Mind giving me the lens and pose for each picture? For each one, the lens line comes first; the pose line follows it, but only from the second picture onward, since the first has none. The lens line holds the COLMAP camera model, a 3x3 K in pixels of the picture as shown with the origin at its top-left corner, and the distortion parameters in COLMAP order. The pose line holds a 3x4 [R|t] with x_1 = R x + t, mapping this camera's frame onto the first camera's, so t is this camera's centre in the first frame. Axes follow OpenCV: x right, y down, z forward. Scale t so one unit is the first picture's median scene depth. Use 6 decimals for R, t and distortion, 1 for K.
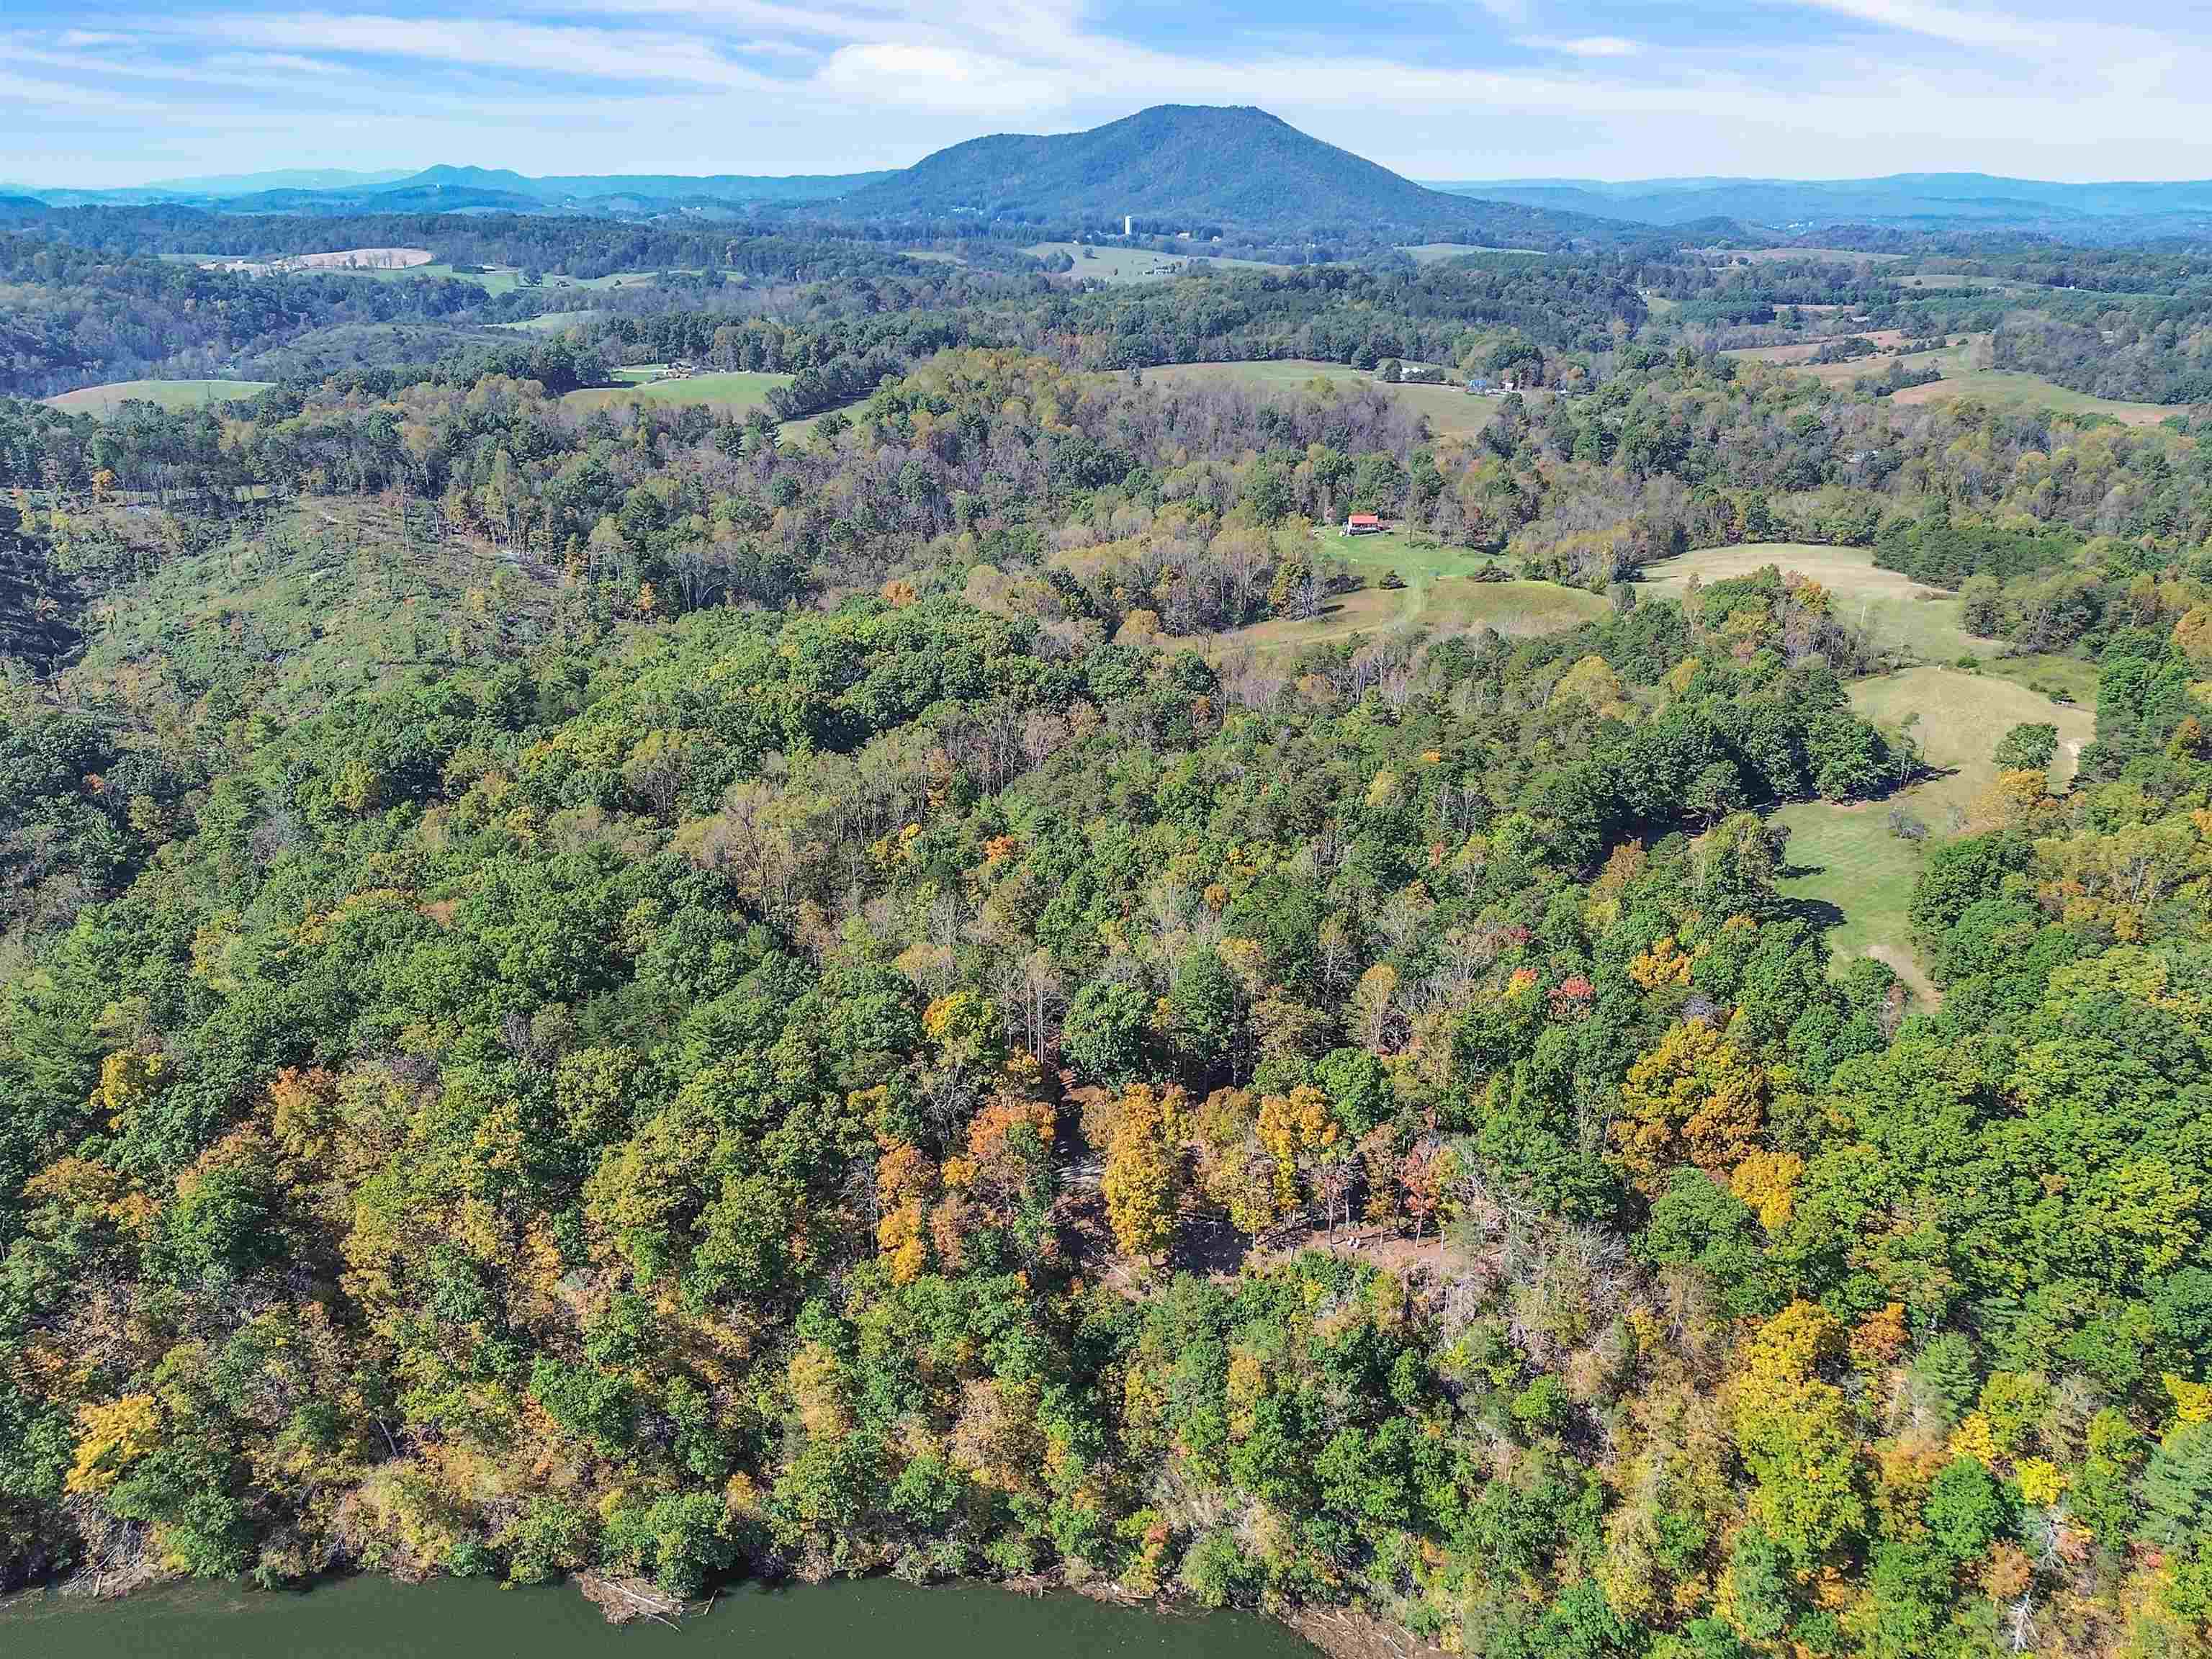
lens RADIAL K [[1604.9, 0, 1157.3], [0, 1604.9, 836.6], [0, 0, 1]] dist [0.057707, -0.080137]
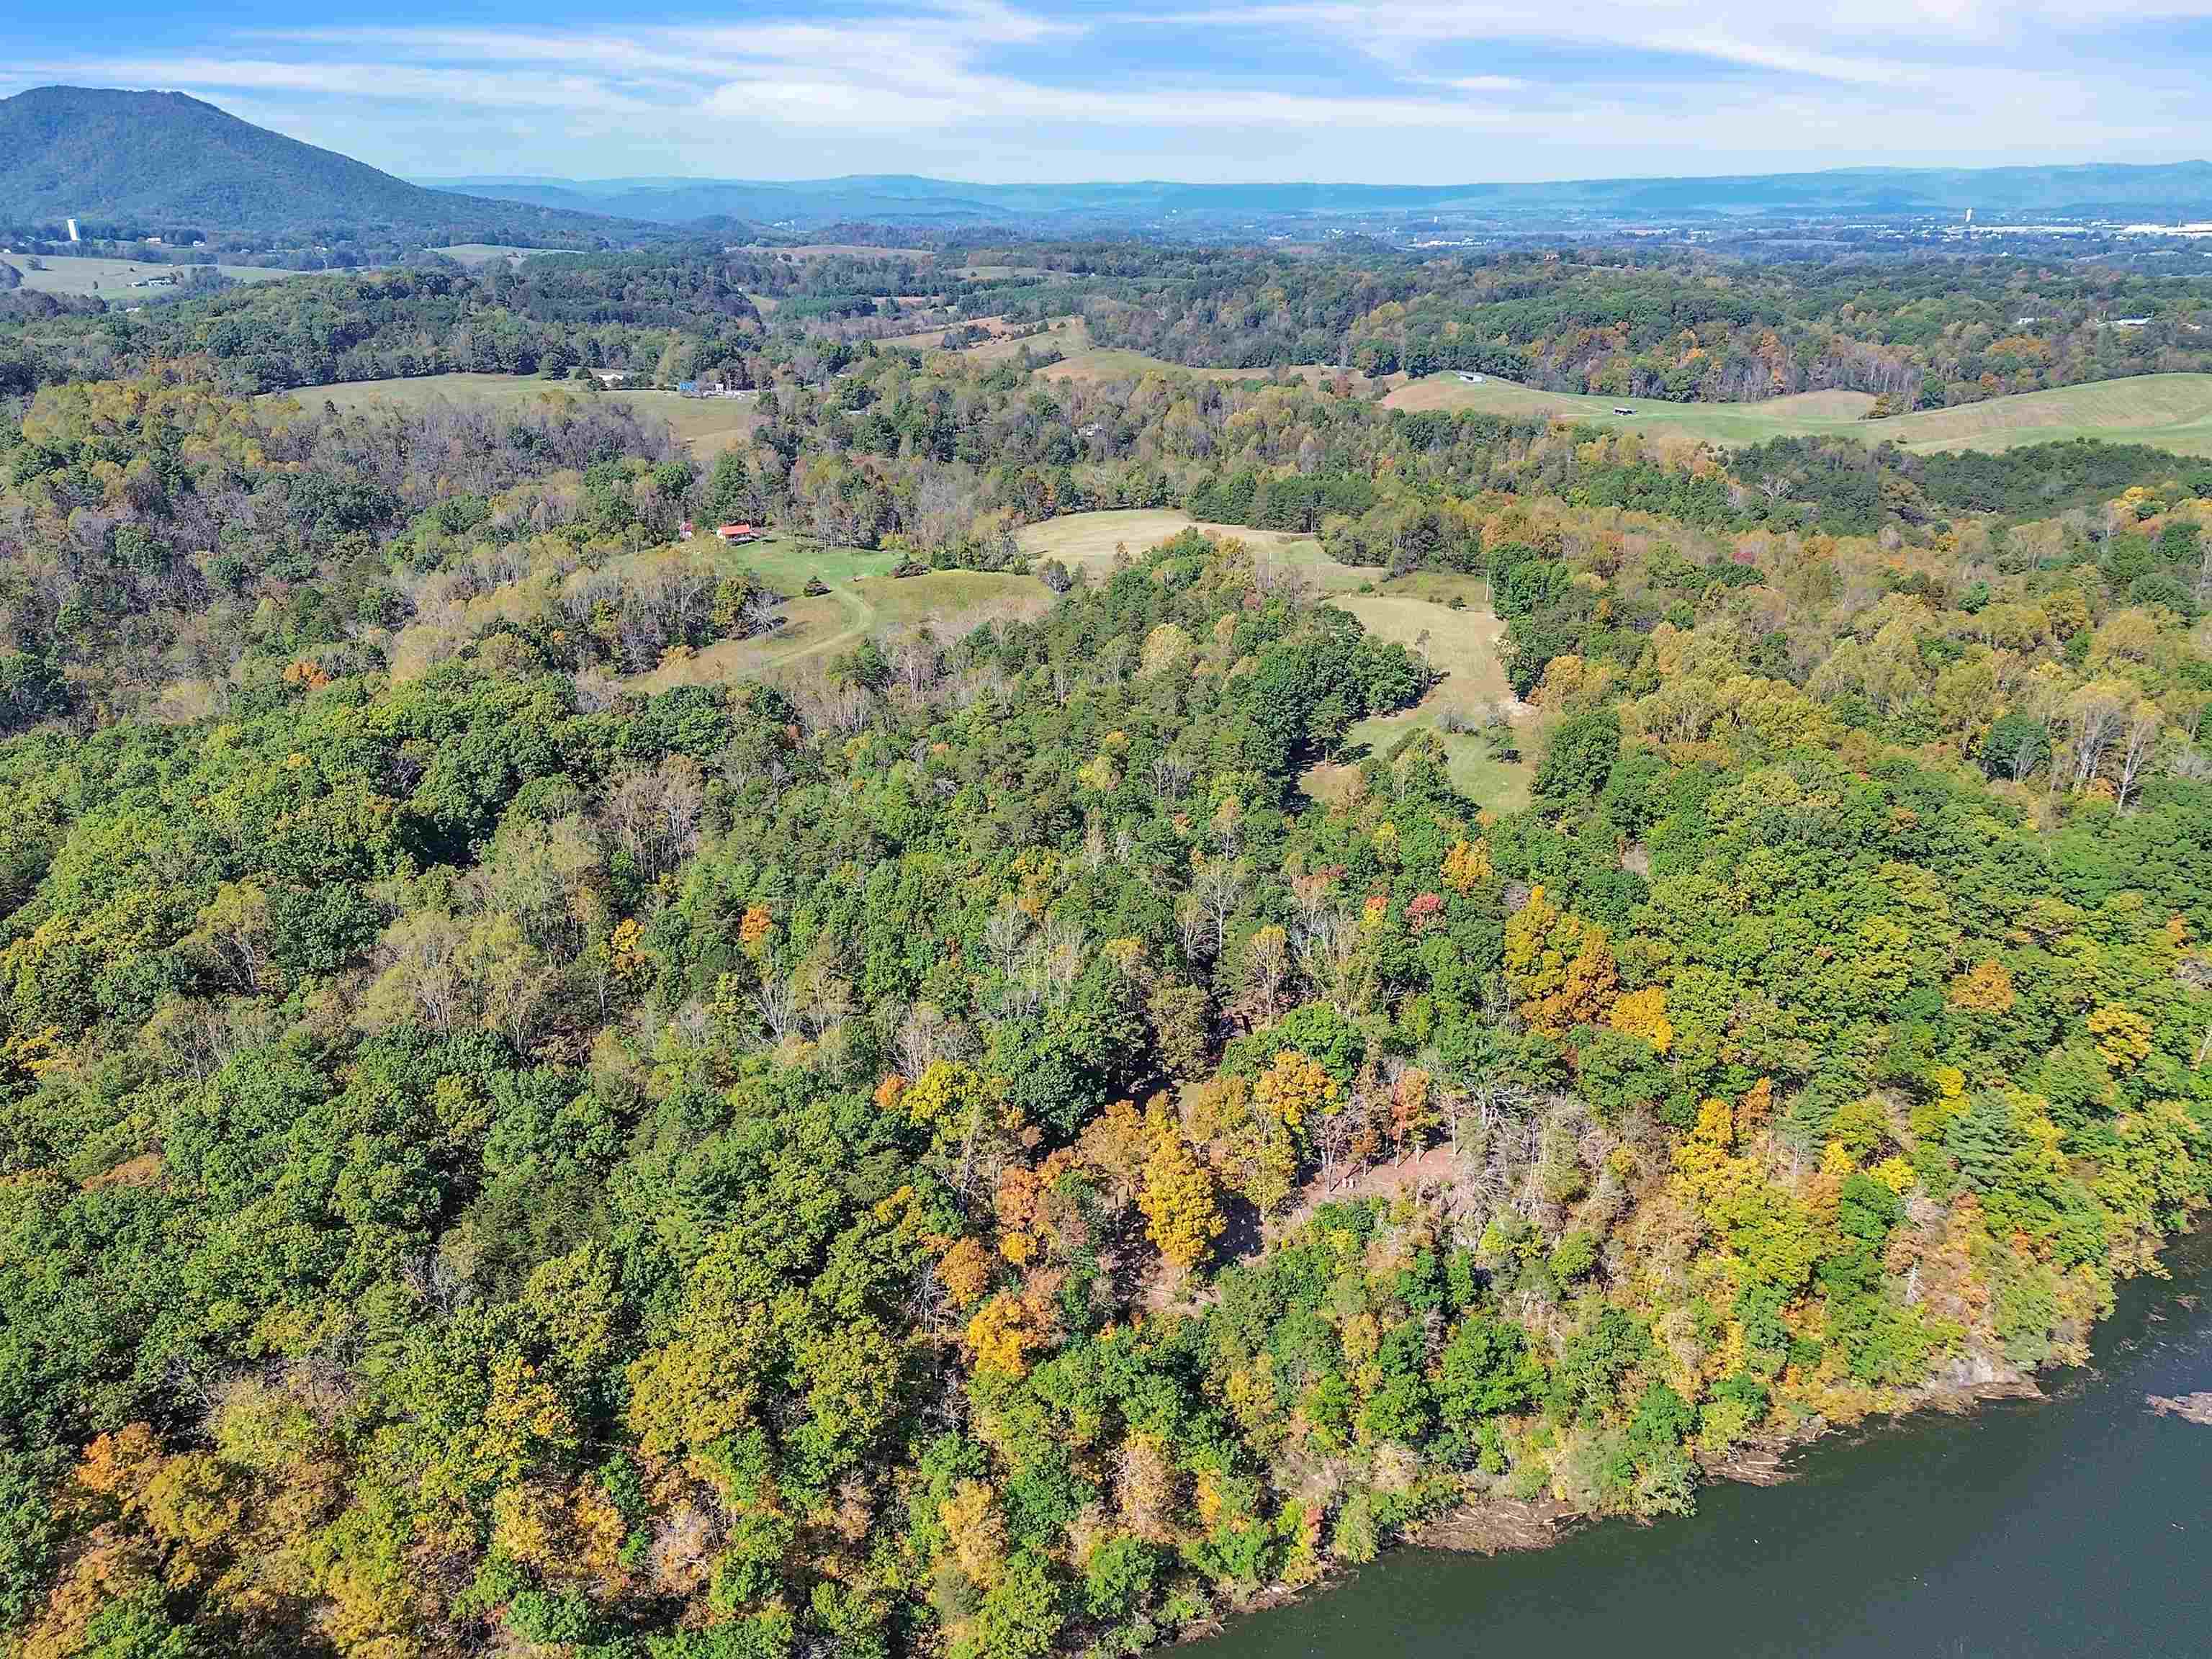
lens RADIAL K [[1638.4, 0, 1105.1], [0, 1638.4, 804.9], [0, 0, 1]] dist [0.033386, -0.042711]
pose [[0.825767, -0.199191, 0.527667, -0.337352], [0.210353, 0.976825, 0.039556, -0.042135], [-0.523318, 0.078333, 0.848530, 0.097417]]
